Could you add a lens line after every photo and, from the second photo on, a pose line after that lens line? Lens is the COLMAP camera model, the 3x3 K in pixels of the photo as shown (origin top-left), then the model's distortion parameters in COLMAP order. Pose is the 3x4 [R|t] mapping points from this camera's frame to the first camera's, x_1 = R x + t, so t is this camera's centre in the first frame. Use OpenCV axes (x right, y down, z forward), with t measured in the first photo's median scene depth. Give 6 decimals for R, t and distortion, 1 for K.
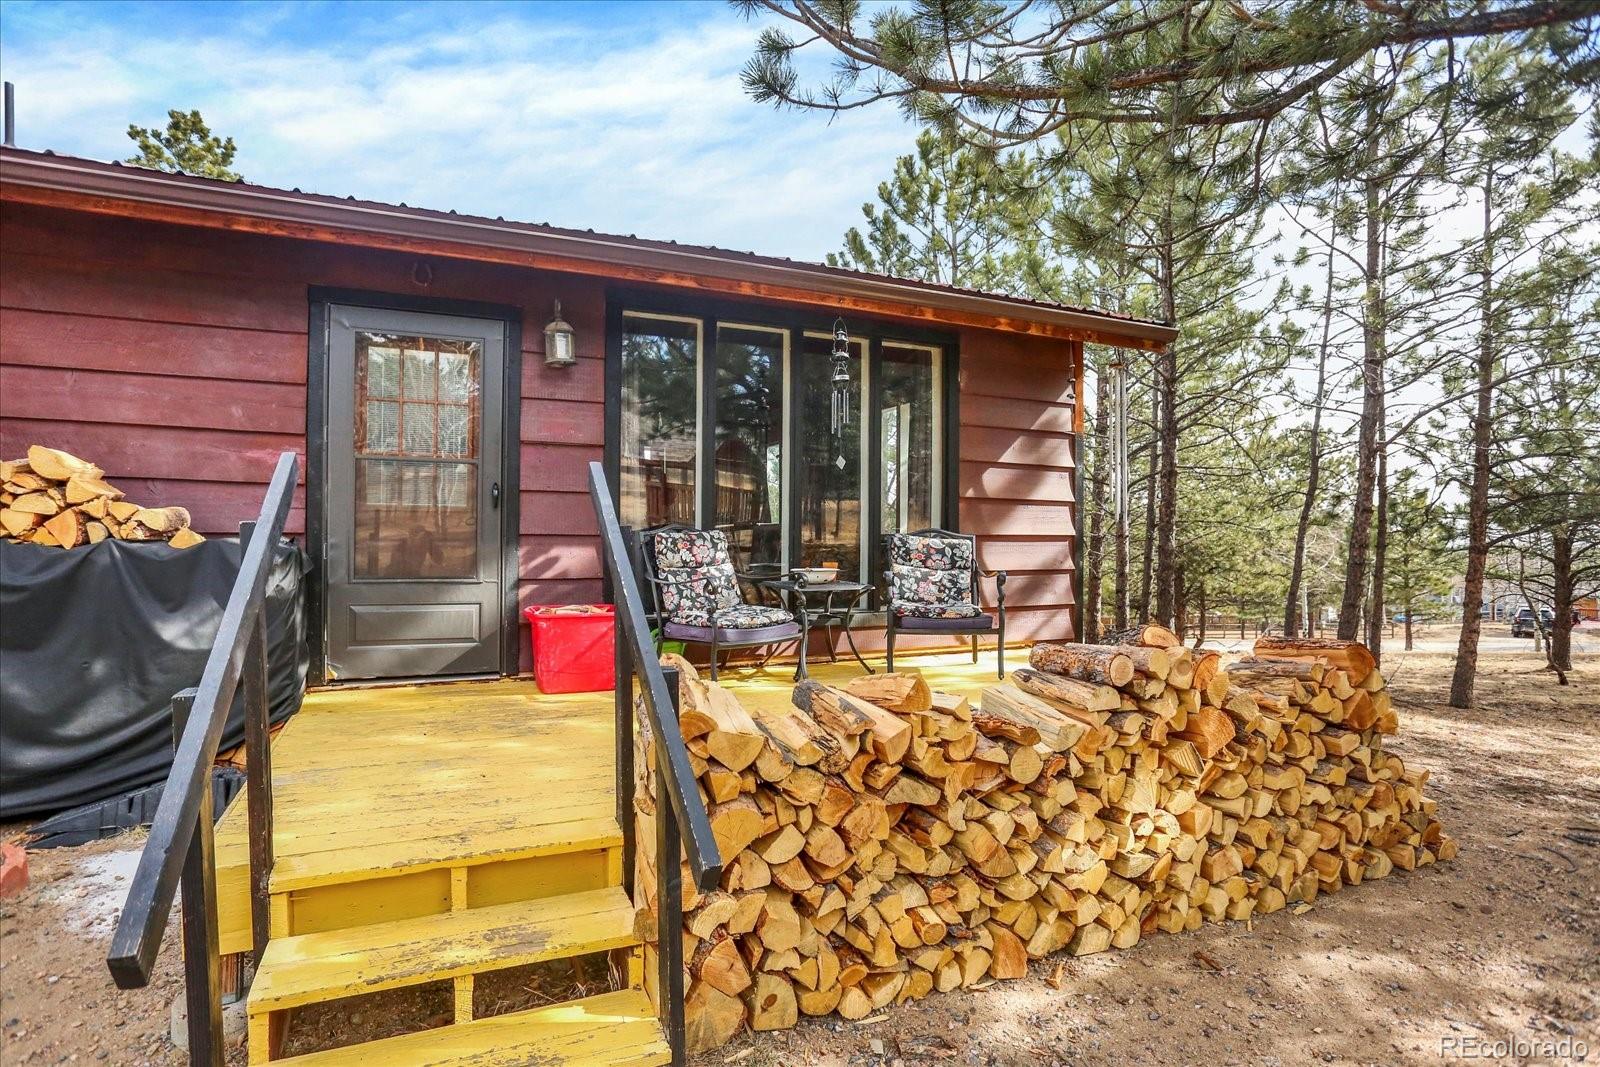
lens RADIAL K [[833.2, 0, 791.6], [0, 833.2, 538.4], [0, 0, 1]] dist [-0.000003, 0.000227]
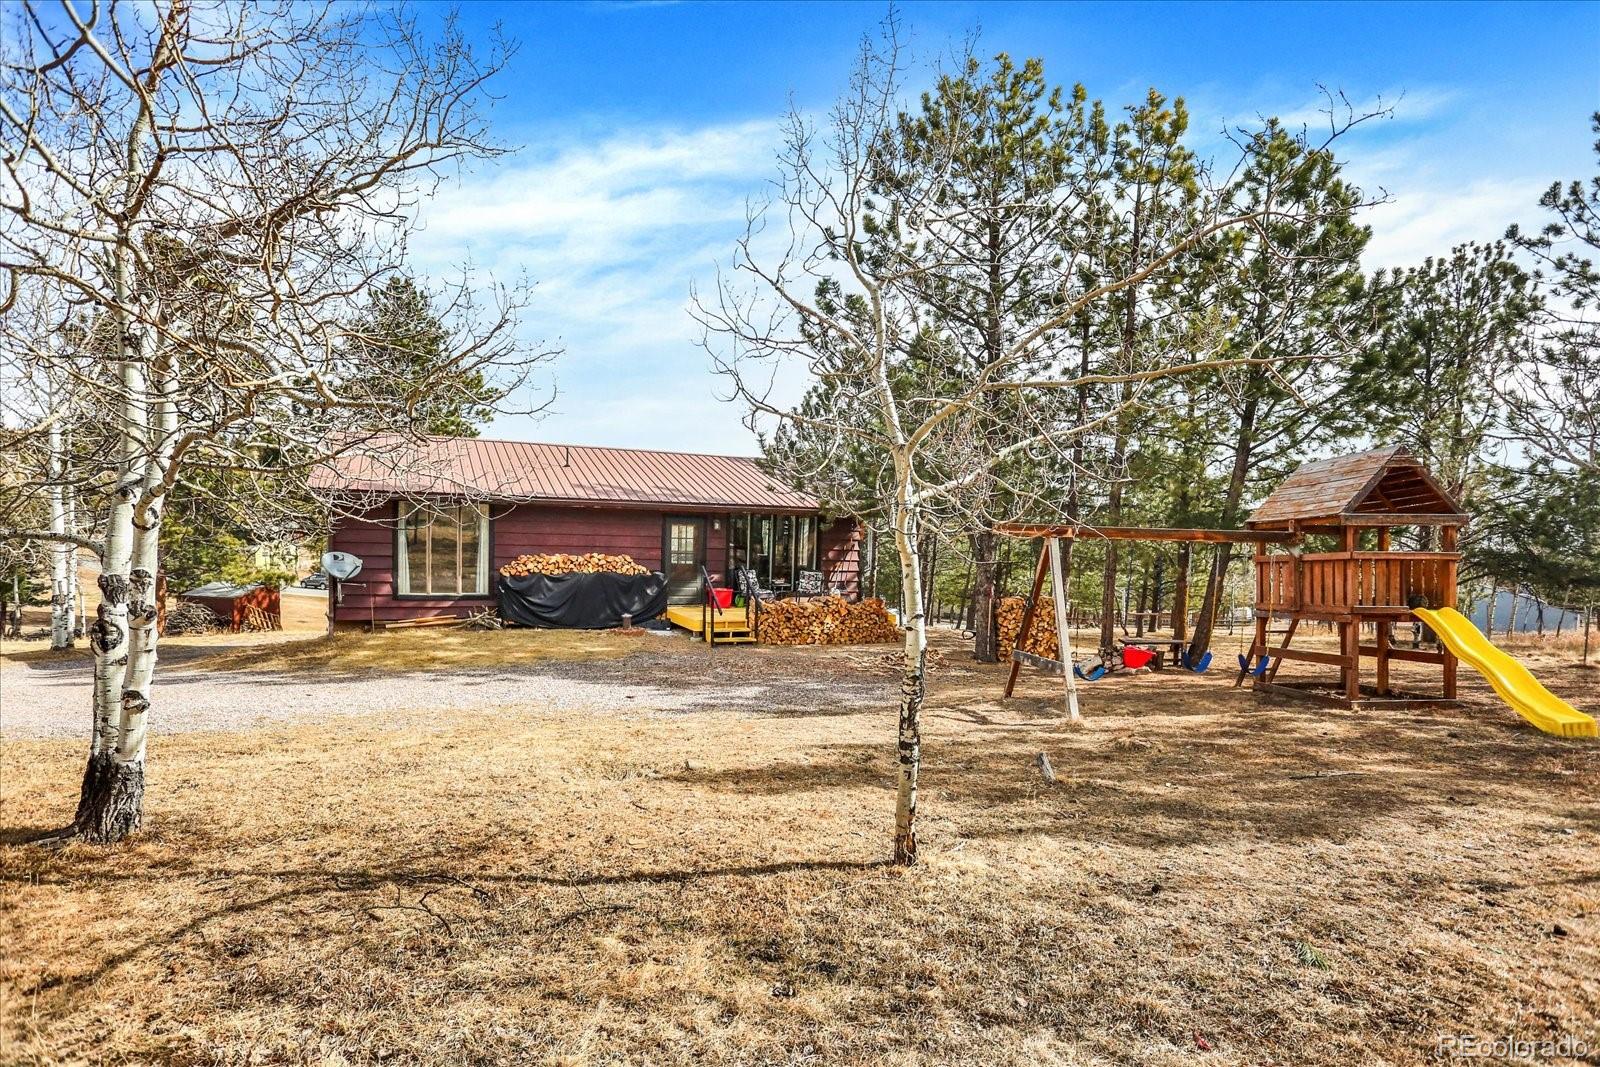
lens RADIAL K [[833.2, 0, 791.6], [0, 833.2, 538.4], [0, 0, 1]] dist [-0.000003, 0.000227]
pose [[0.999662, 0.022382, 0.013223, 0.032720], [-0.022528, 0.999686, 0.011015, -0.221879], [-0.012973, -0.011309, 0.999852, -3.146305]]
